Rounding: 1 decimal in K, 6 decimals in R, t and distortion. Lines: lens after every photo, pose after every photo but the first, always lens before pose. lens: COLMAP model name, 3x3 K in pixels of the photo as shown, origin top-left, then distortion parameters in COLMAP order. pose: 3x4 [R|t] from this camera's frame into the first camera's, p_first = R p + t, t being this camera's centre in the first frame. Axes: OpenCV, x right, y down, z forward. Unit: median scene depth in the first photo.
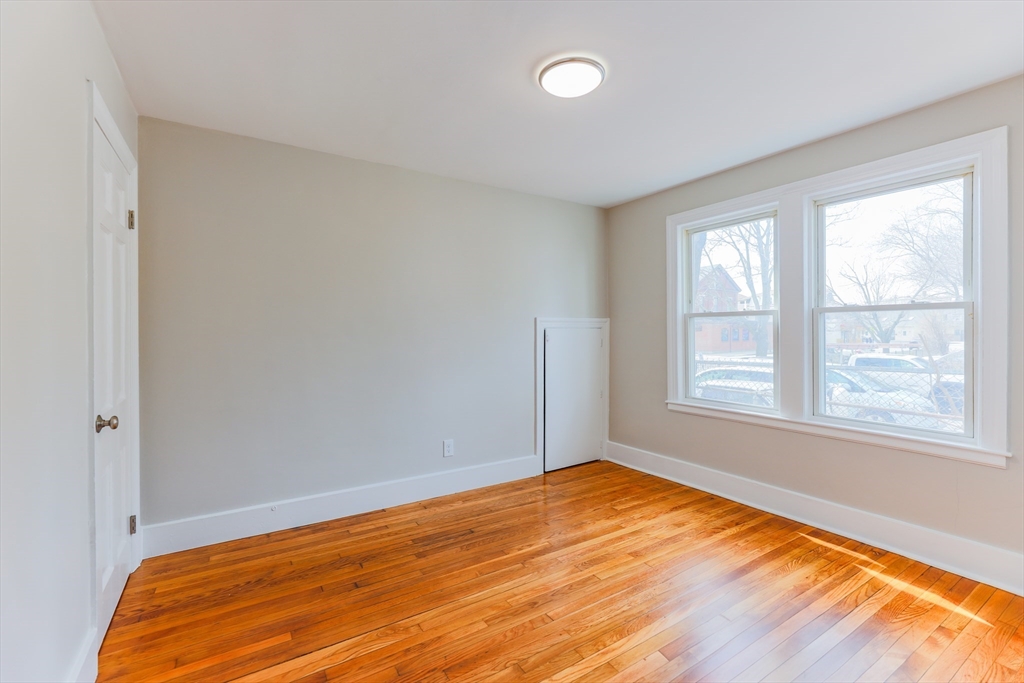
lens RADIAL K [[433.7, 0, 498.8], [0, 433.7, 336.6], [0, 0, 1]] dist [0.000731, 0.000254]
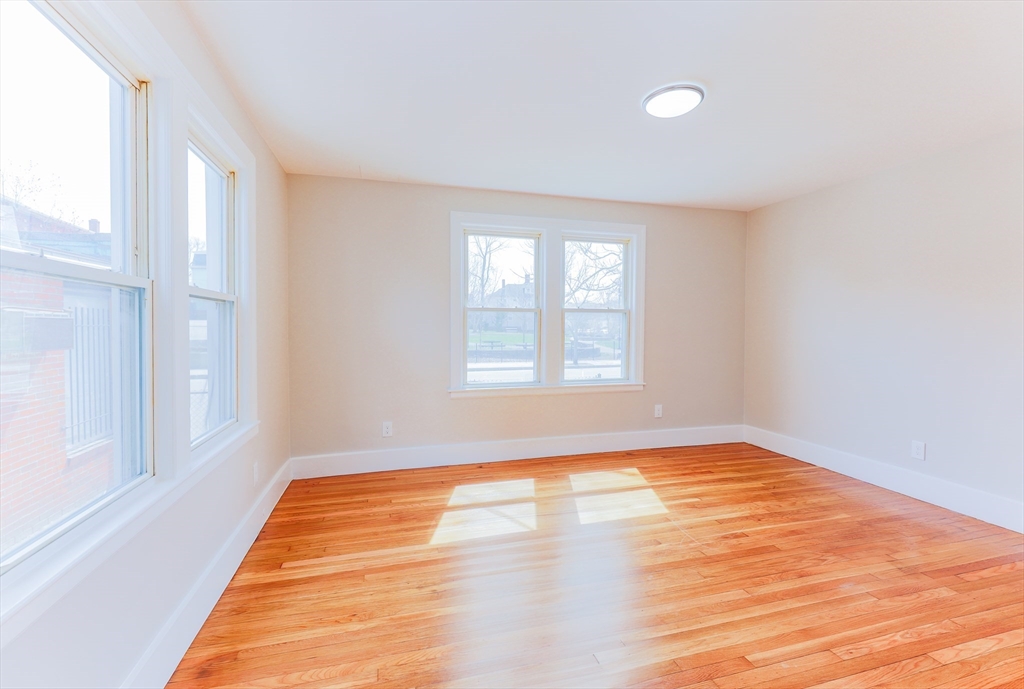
lens RADIAL K [[439.2, 0, 510.2], [0, 439.2, 330.2], [0, 0, 1]] dist [-0.000150, 0.000102]
pose [[0.271831, 0.002305, 0.962342, -0.709722], [0.005145, 0.999979, -0.003849, 0.012737], [-0.962331, 0.005998, 0.271814, 0.716780]]
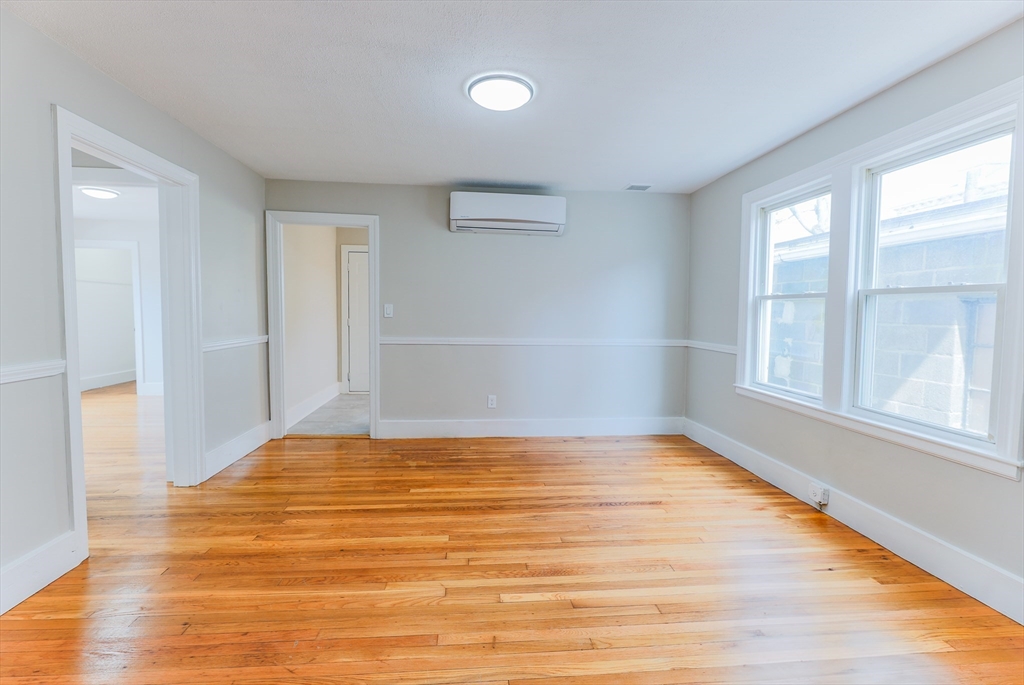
lens RADIAL K [[433.7, 0, 498.8], [0, 433.7, 337.6], [0, 0, 1]] dist [0.000731, 0.000254]
pose [[0.883393, 0.027881, -0.467804, 0.457973], [-0.003234, 0.998568, 0.053407, -0.012450], [0.468623, -0.045667, 0.882217, -0.149543]]
